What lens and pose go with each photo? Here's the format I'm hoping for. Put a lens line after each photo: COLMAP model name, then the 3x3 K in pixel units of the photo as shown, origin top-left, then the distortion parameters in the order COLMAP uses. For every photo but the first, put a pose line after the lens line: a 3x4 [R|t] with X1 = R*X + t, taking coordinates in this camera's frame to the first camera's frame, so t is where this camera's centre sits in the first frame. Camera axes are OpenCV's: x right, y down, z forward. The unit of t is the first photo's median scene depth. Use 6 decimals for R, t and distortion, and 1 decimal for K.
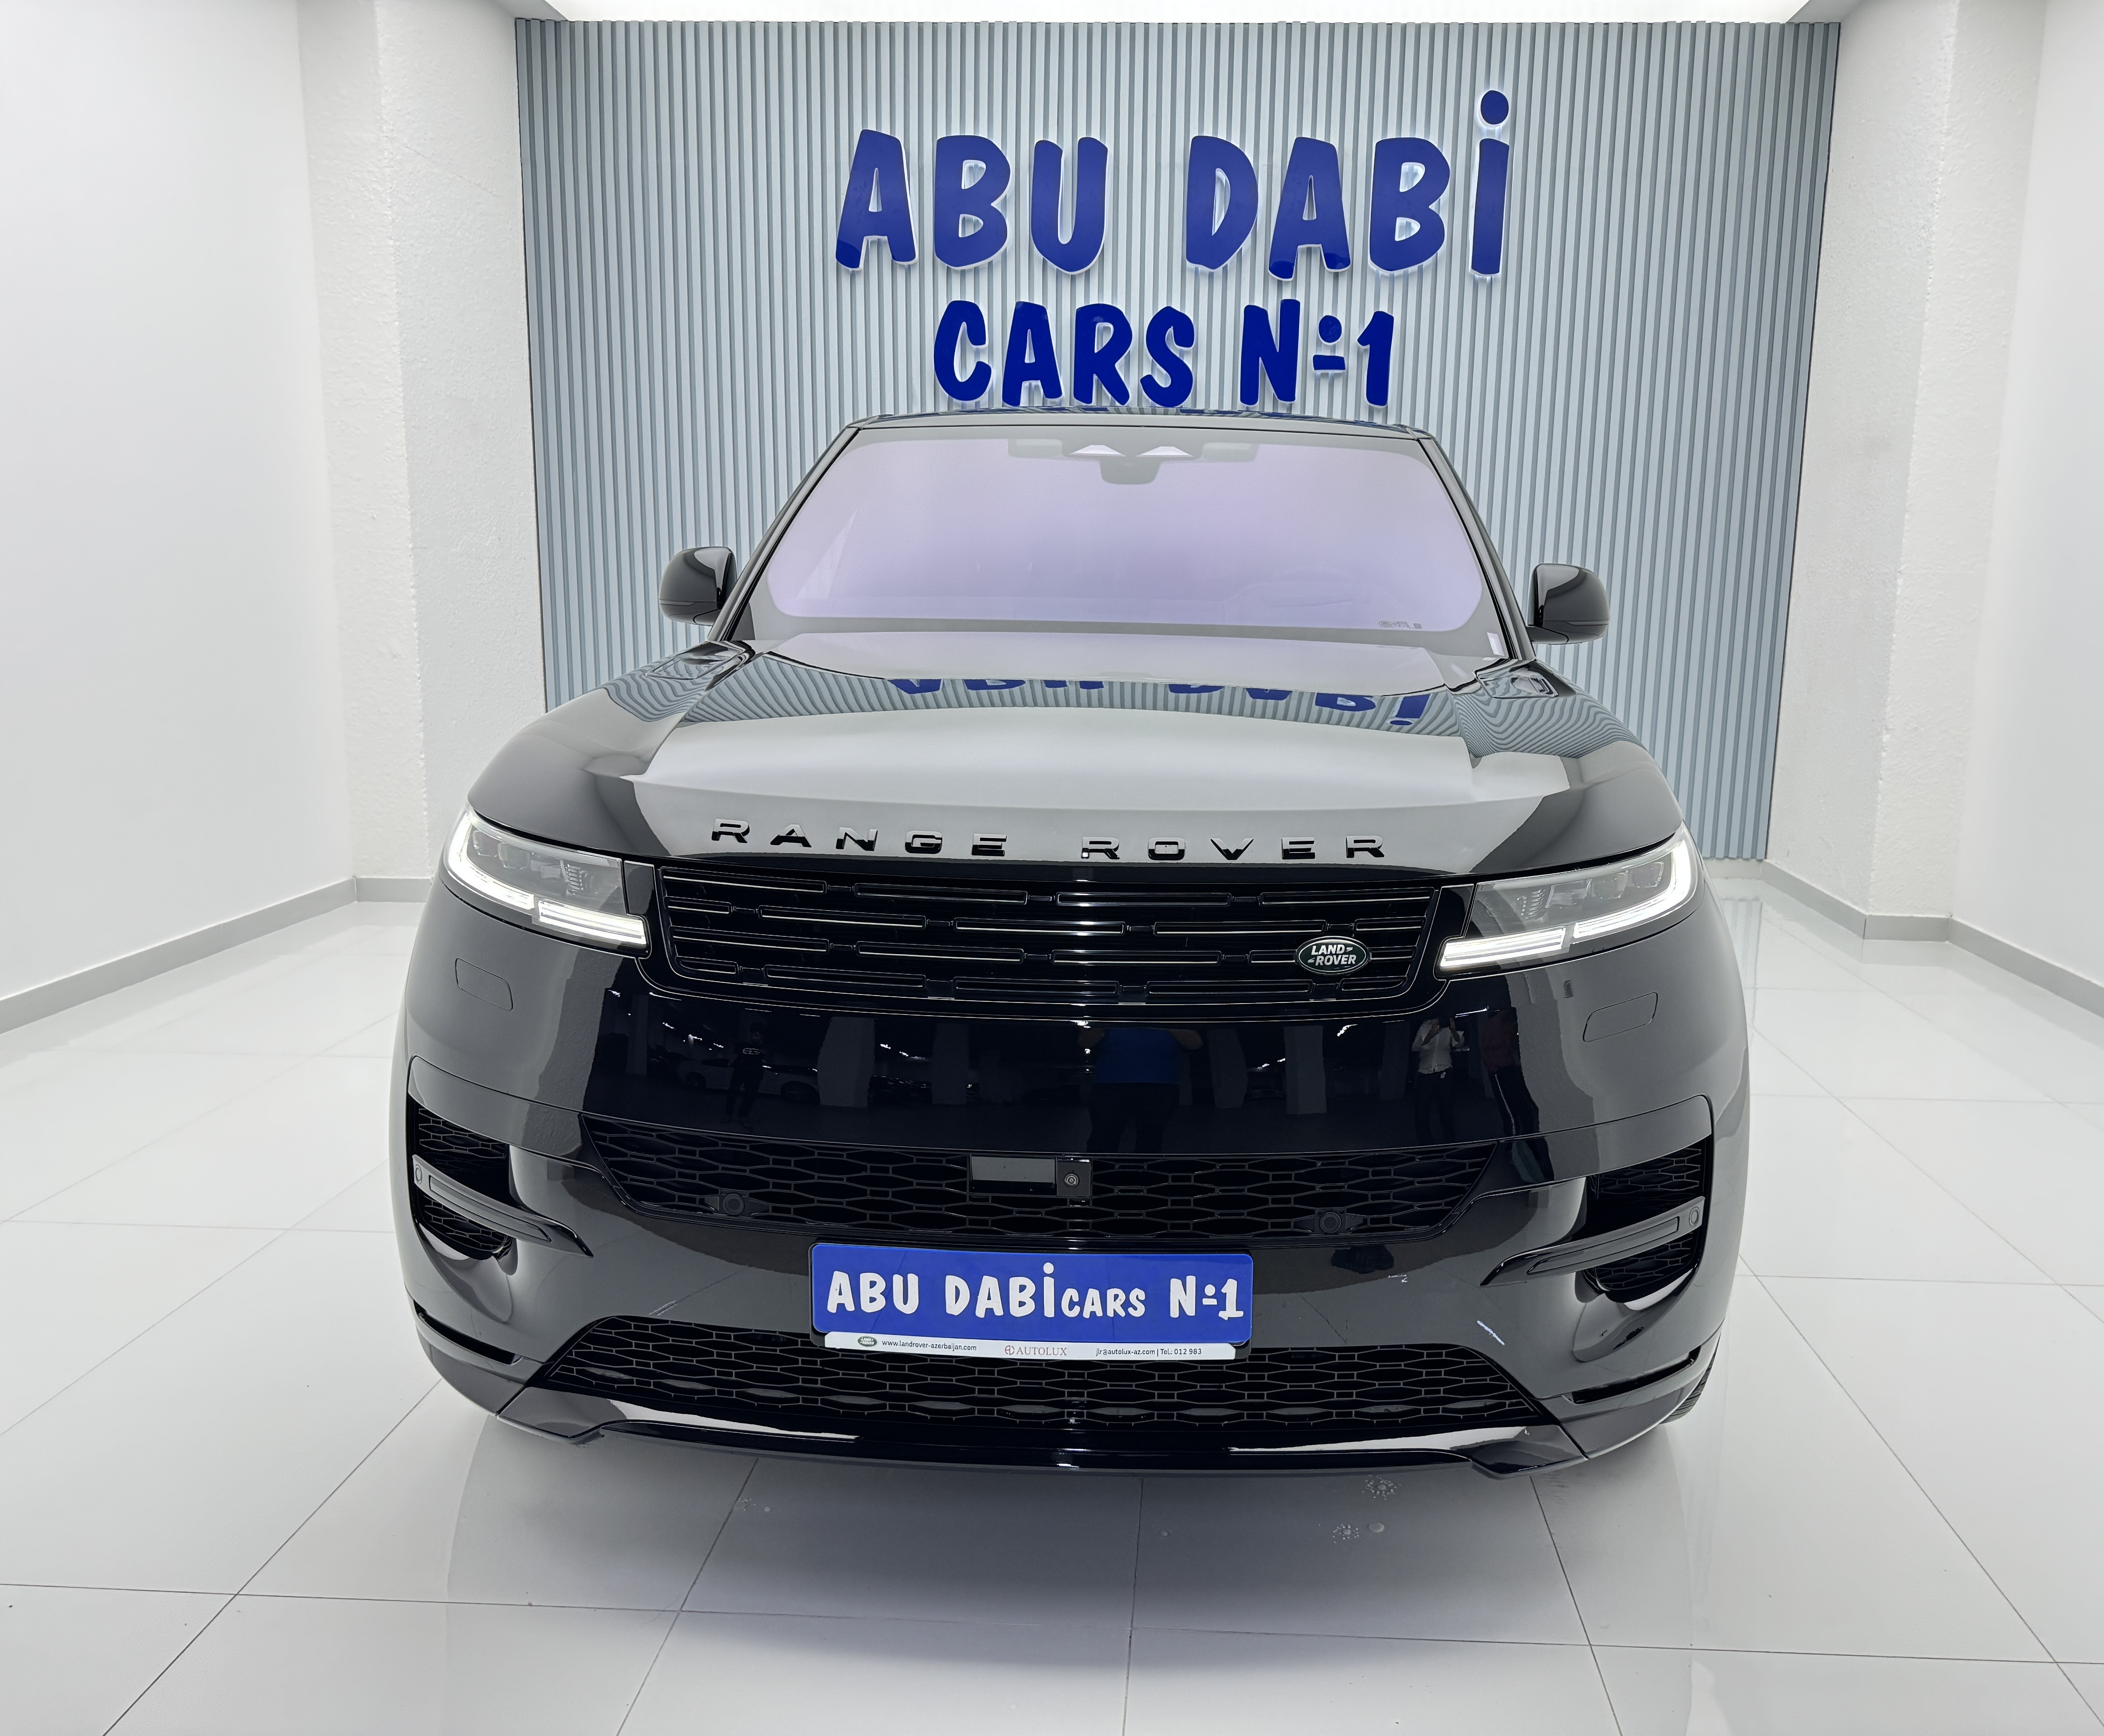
lens RADIAL K [[1607.5, 0, 1100.0], [0, 1607.5, 866.3], [0, 0, 1]] dist [0.030425, -0.014601]
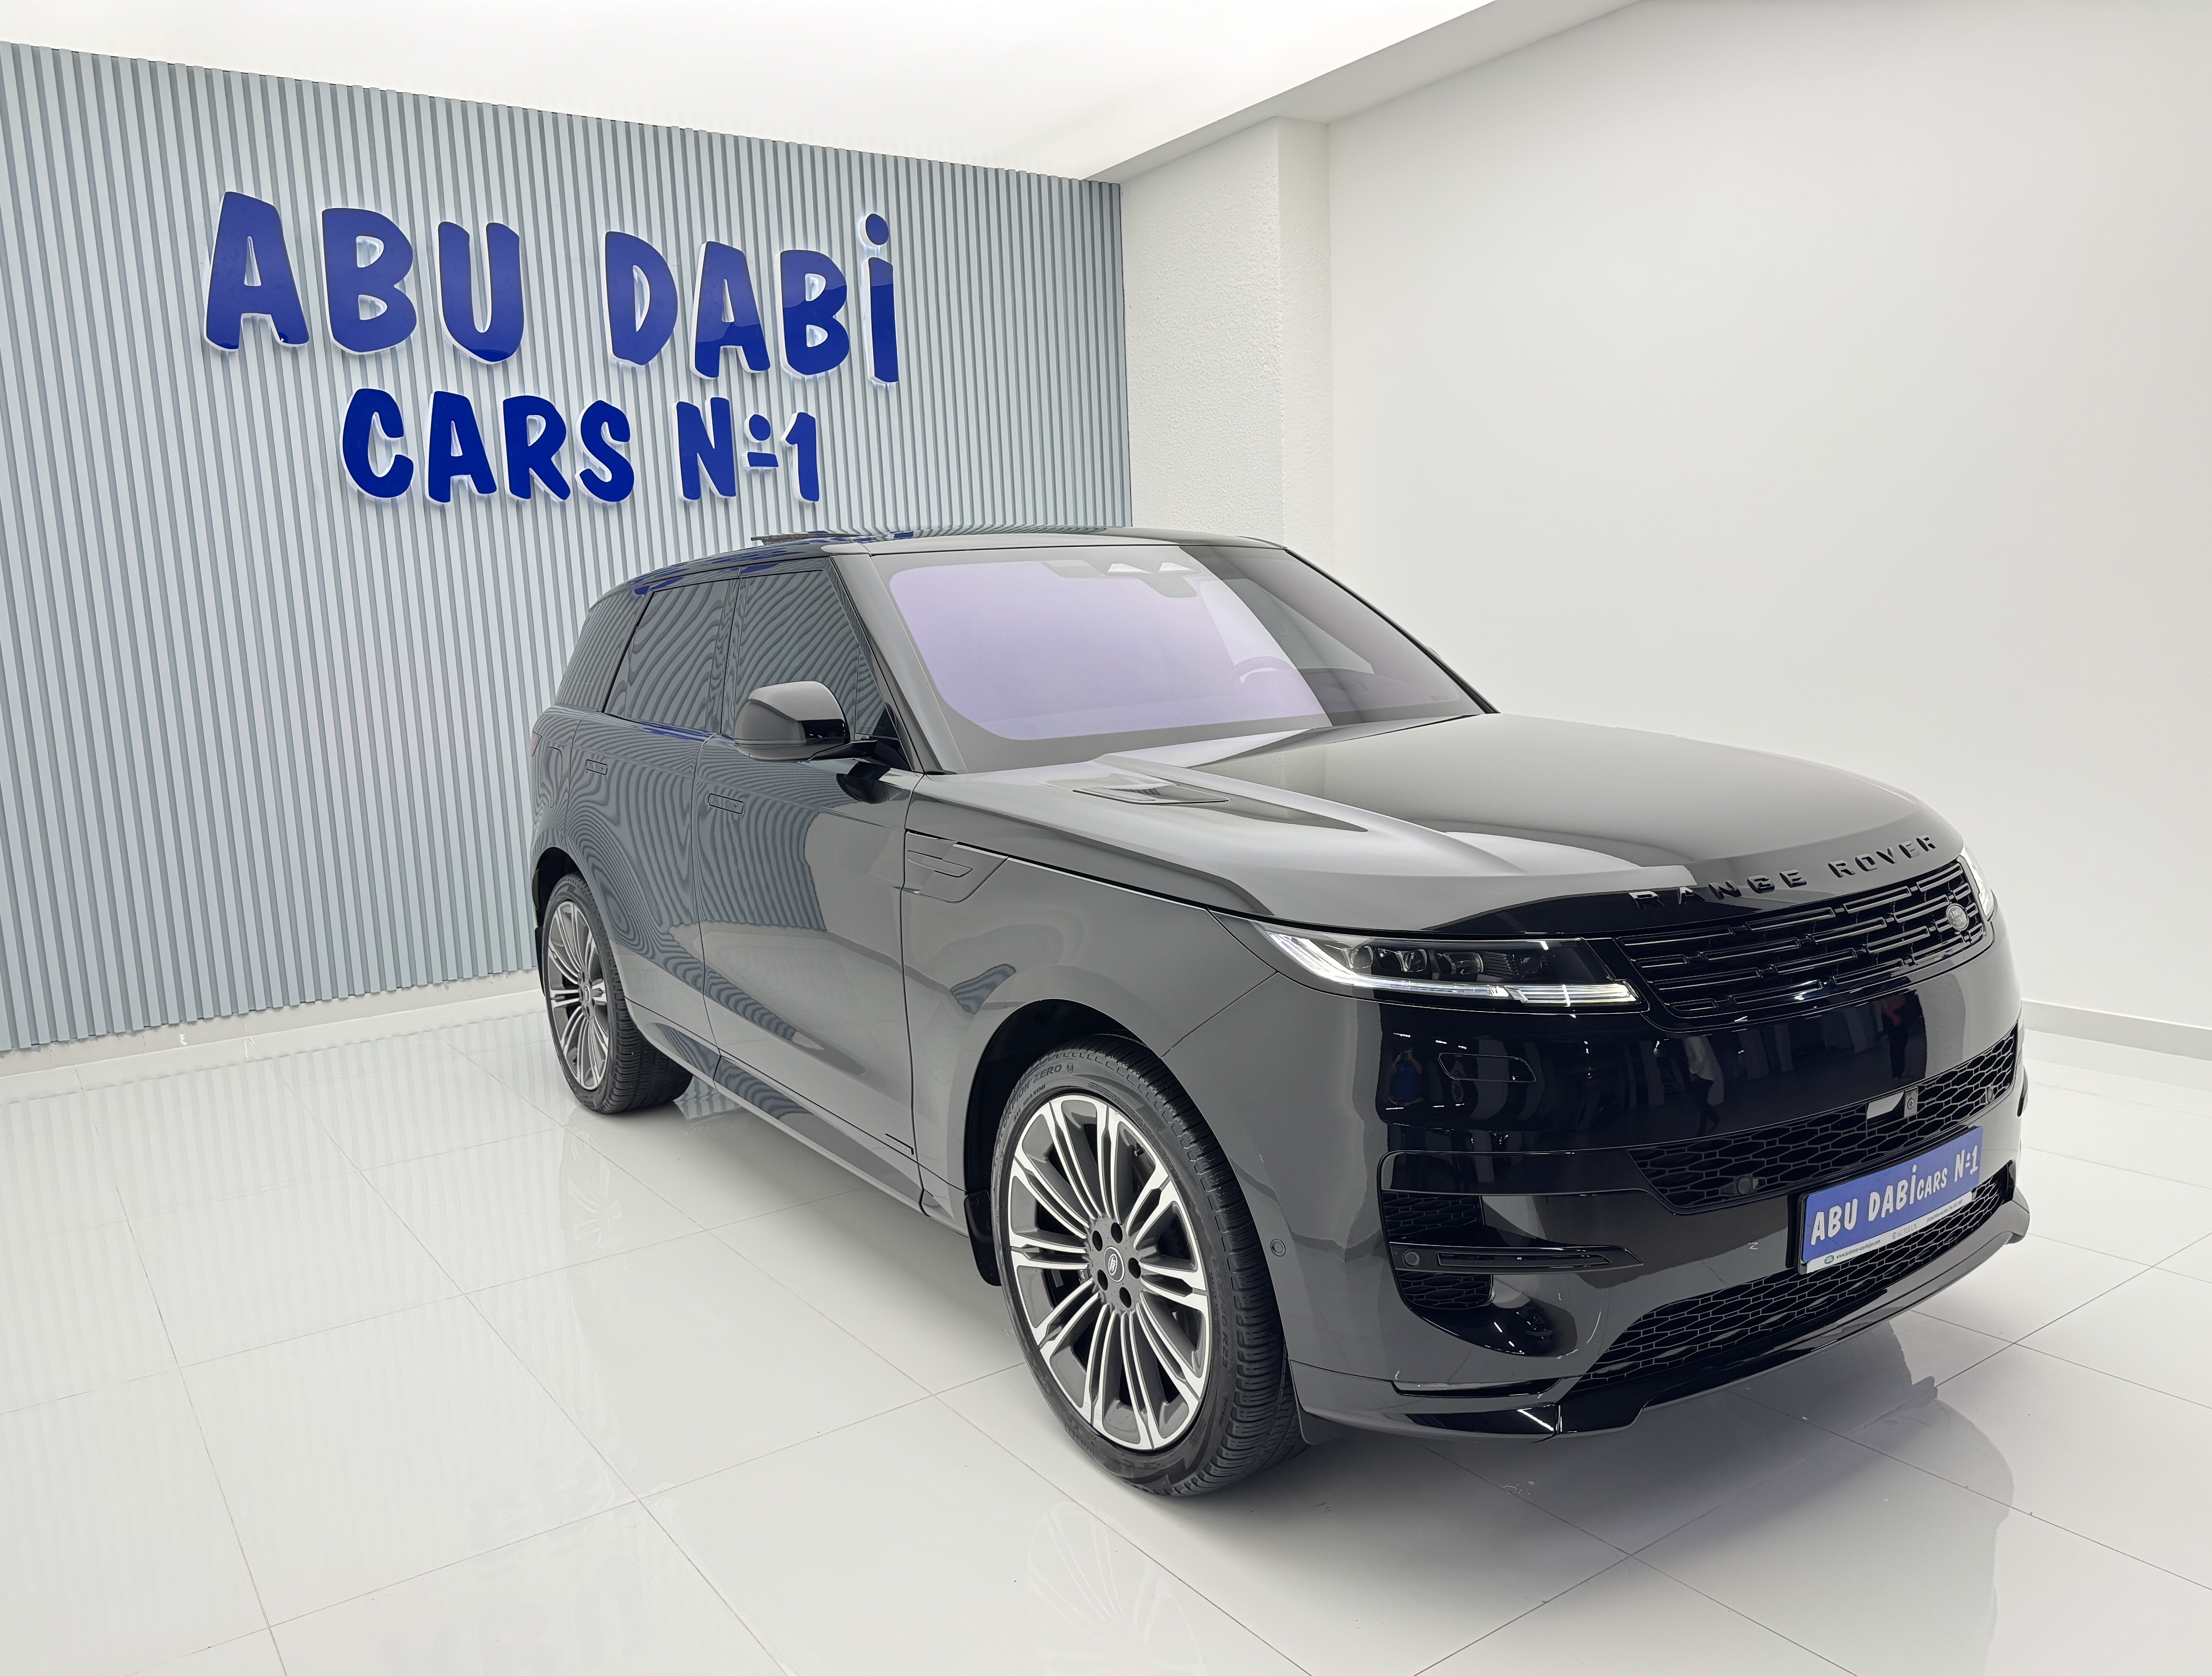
lens RADIAL K [[1609.6, 0, 1060.1], [0, 1609.6, 895.1], [0, 0, 1]] dist [0.012668, -0.033212]
pose [[0.823376, -0.140931, 0.549719, -0.306932], [0.157345, 0.987389, 0.017464, -0.025890], [-0.545248, 0.072116, 0.835167, 0.057688]]
